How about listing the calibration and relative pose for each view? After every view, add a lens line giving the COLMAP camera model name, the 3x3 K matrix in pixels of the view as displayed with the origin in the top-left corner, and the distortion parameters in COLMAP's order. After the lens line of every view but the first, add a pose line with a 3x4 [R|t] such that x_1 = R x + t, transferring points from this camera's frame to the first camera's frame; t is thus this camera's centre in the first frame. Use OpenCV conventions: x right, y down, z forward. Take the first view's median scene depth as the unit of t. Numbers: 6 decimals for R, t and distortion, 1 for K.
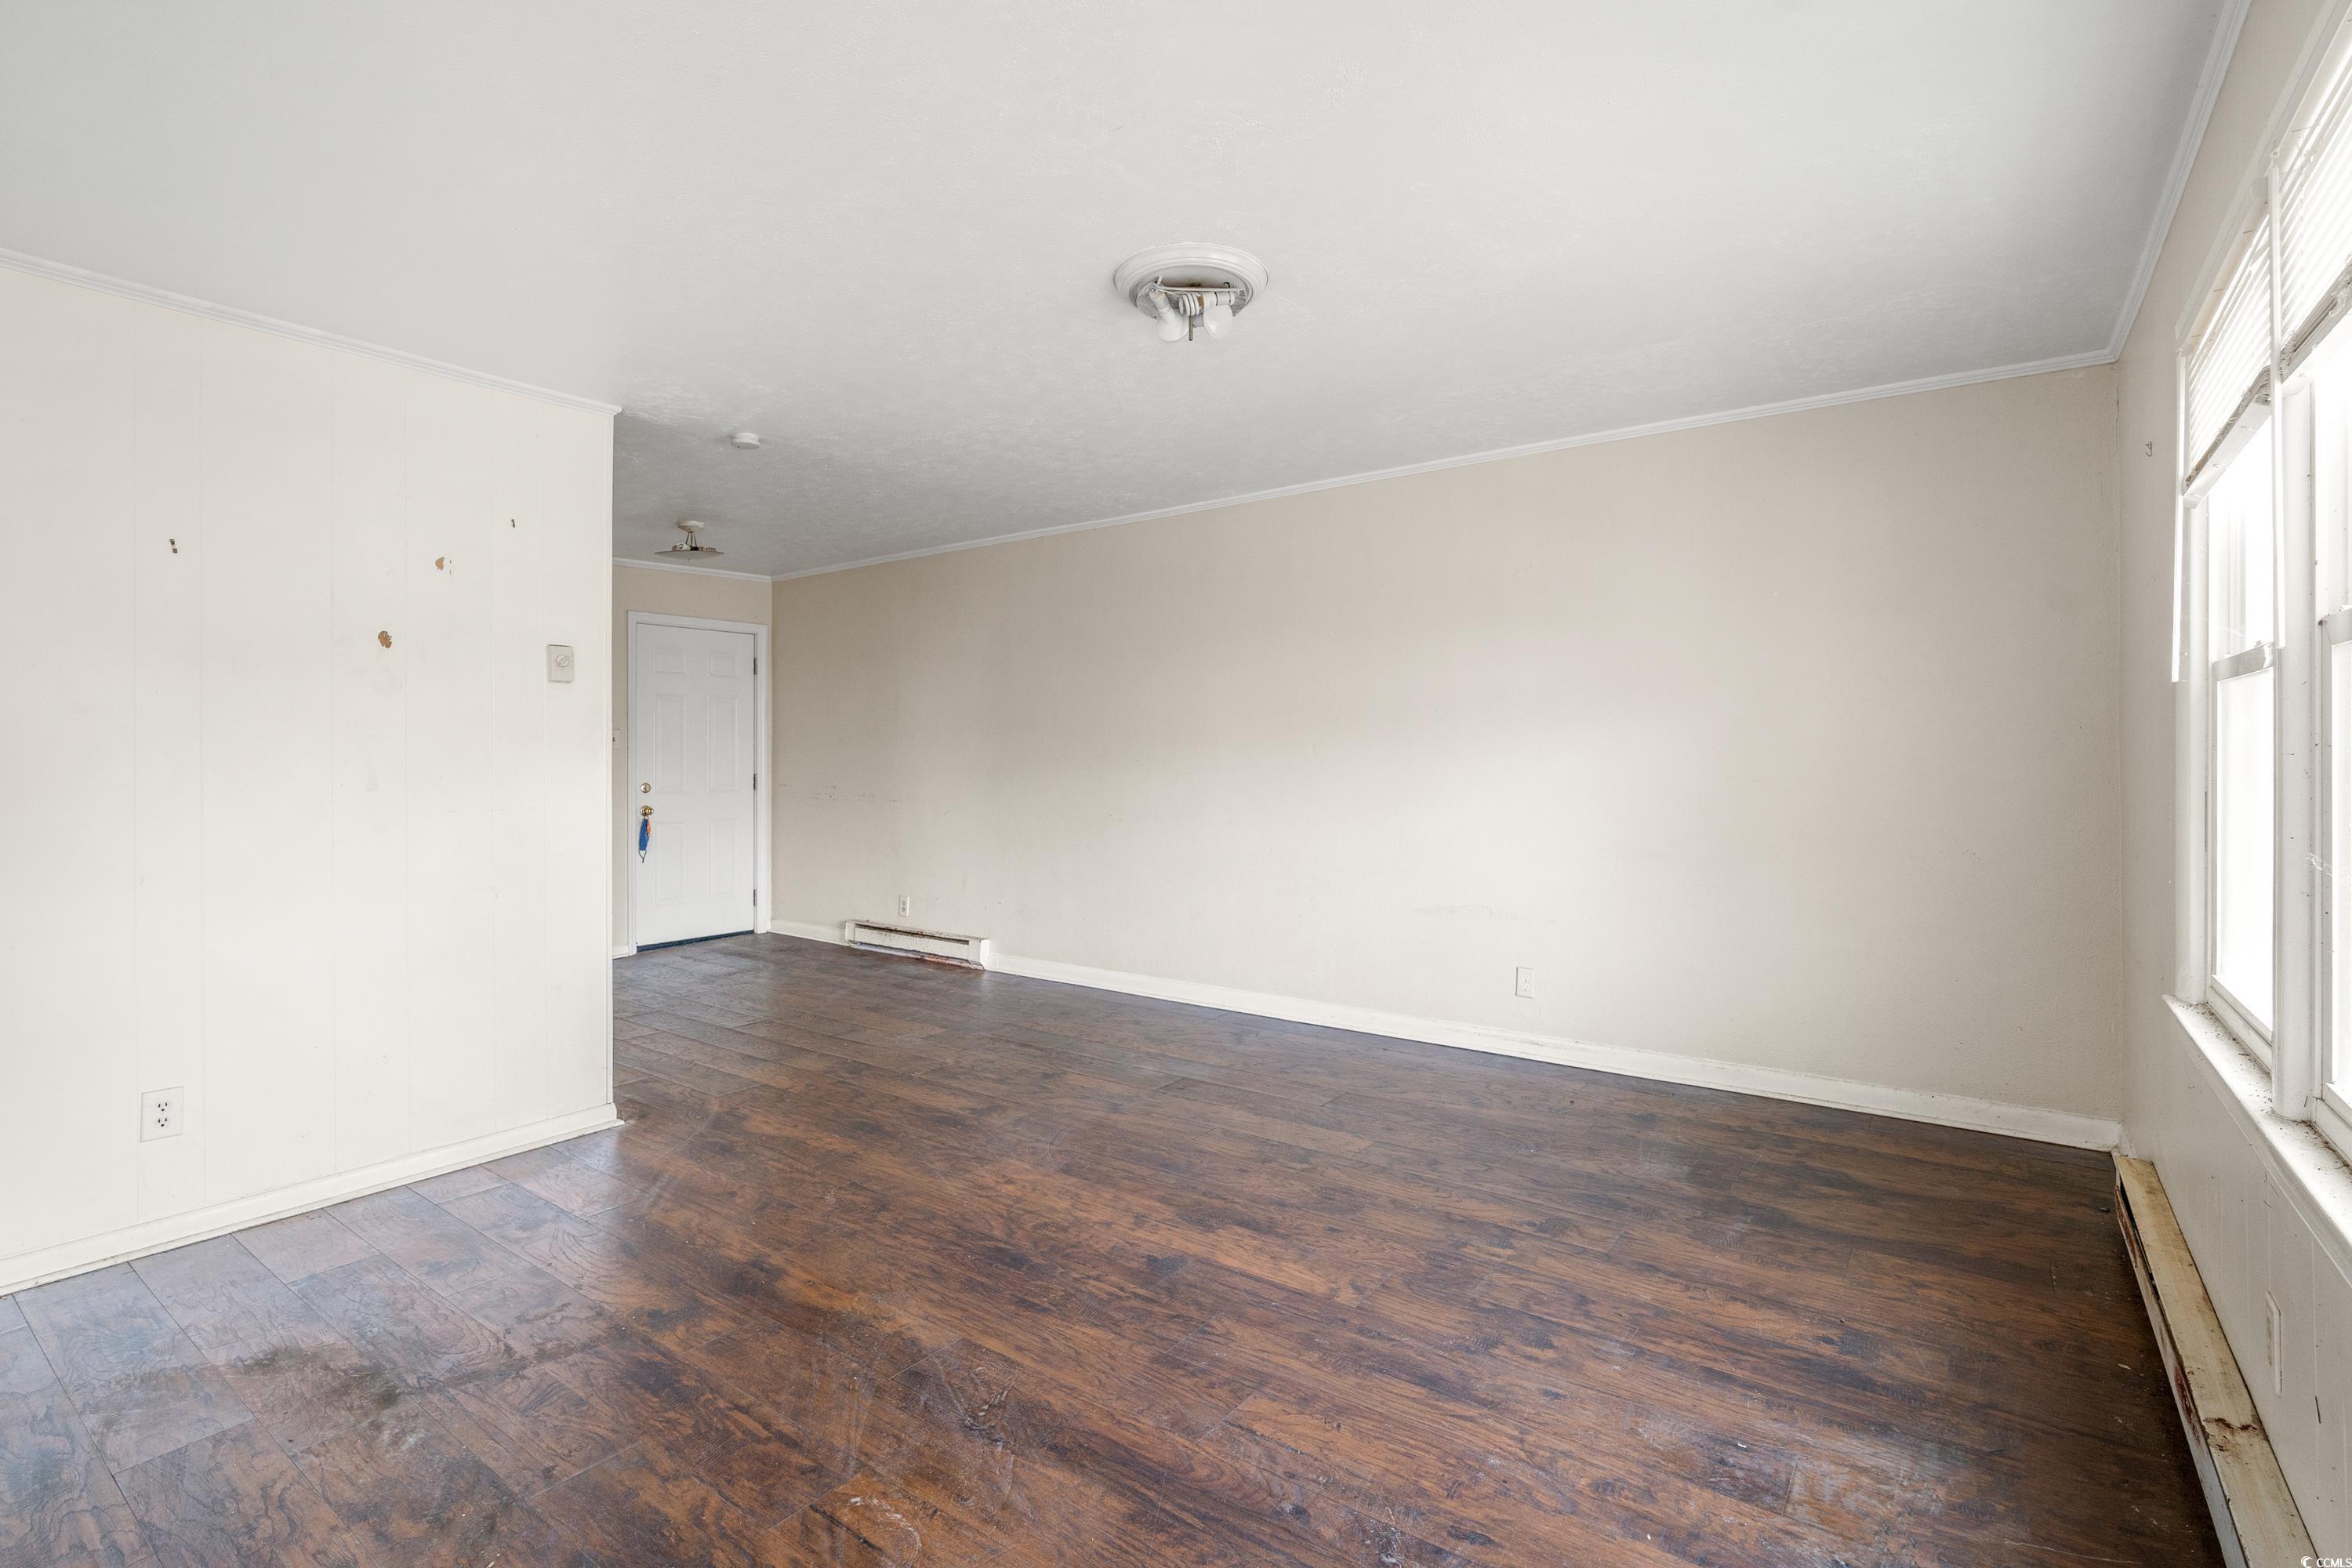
lens RADIAL K [[1085.6, 0, 1176.3], [0, 1085.6, 768.7], [0, 0, 1]] dist [-0.003141, 0.001989]
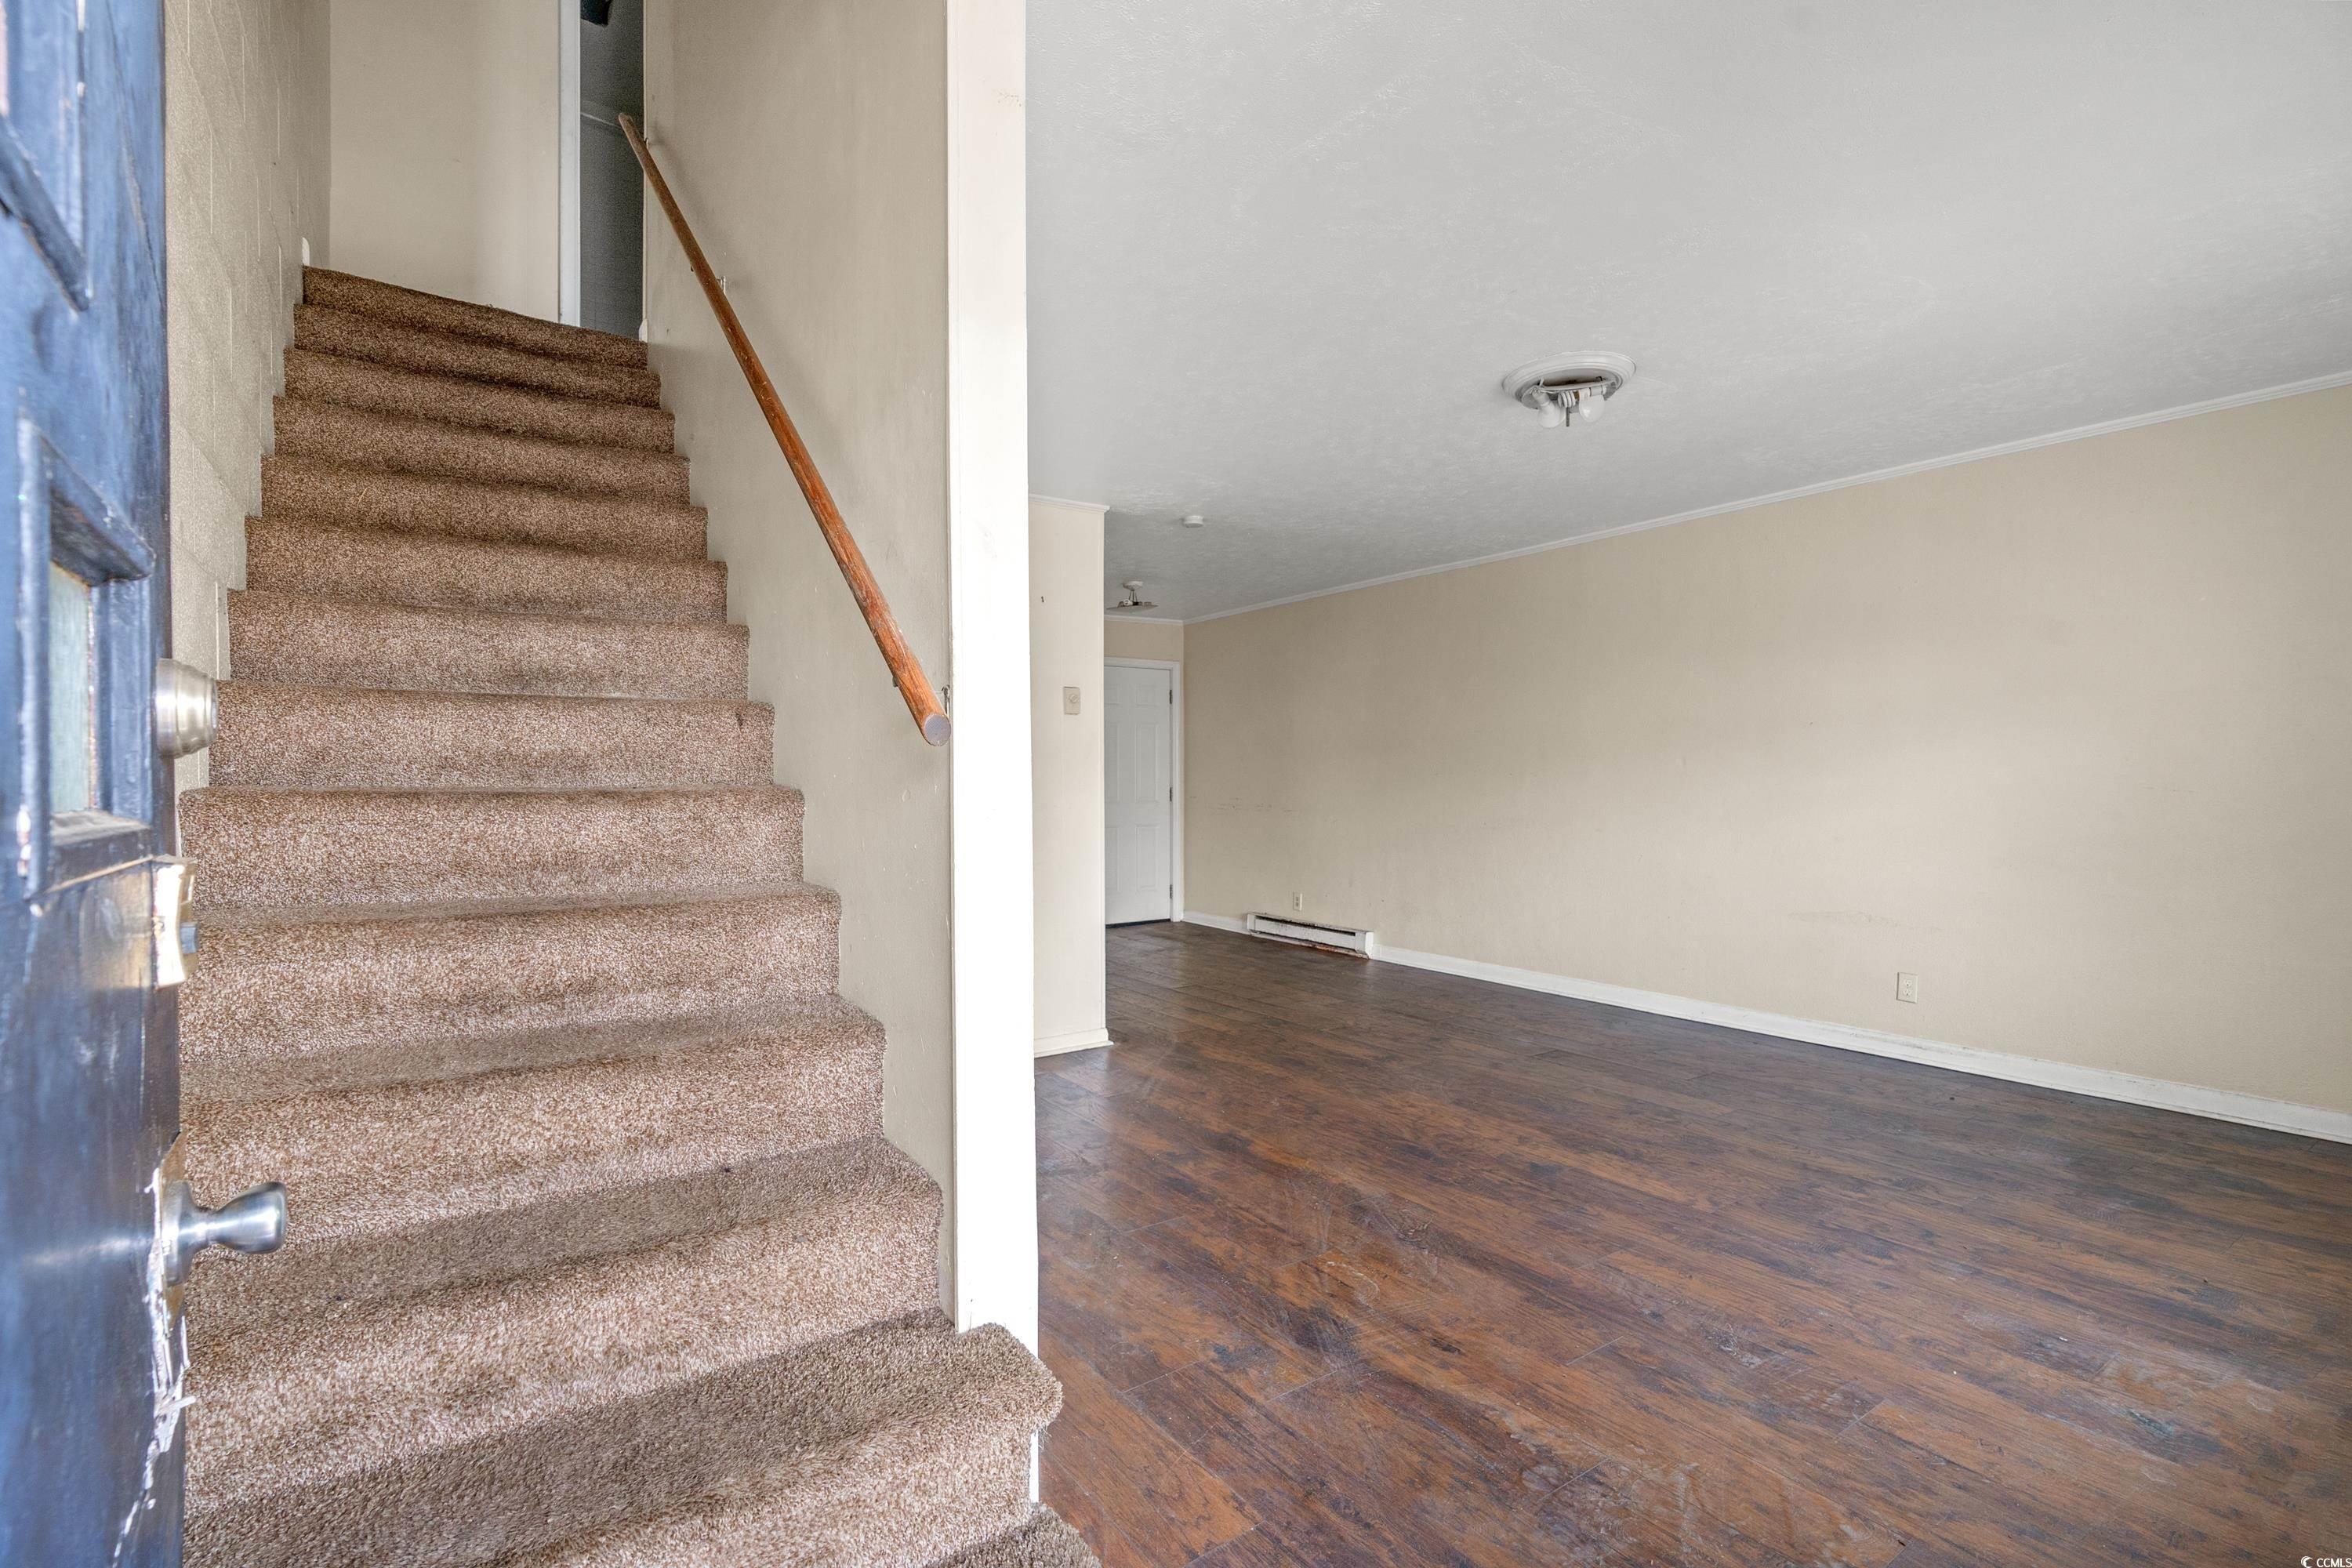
lens RADIAL K [[1085.6, 0, 1179.4], [0, 1085.6, 789.4], [0, 0, 1]] dist [-0.003141, 0.001989]
pose [[0.949556, 0.001799, -0.313592, -0.018225], [-0.002098, 0.999998, -0.000614, 0.018119], [0.313590, 0.001241, 0.949558, -0.305148]]
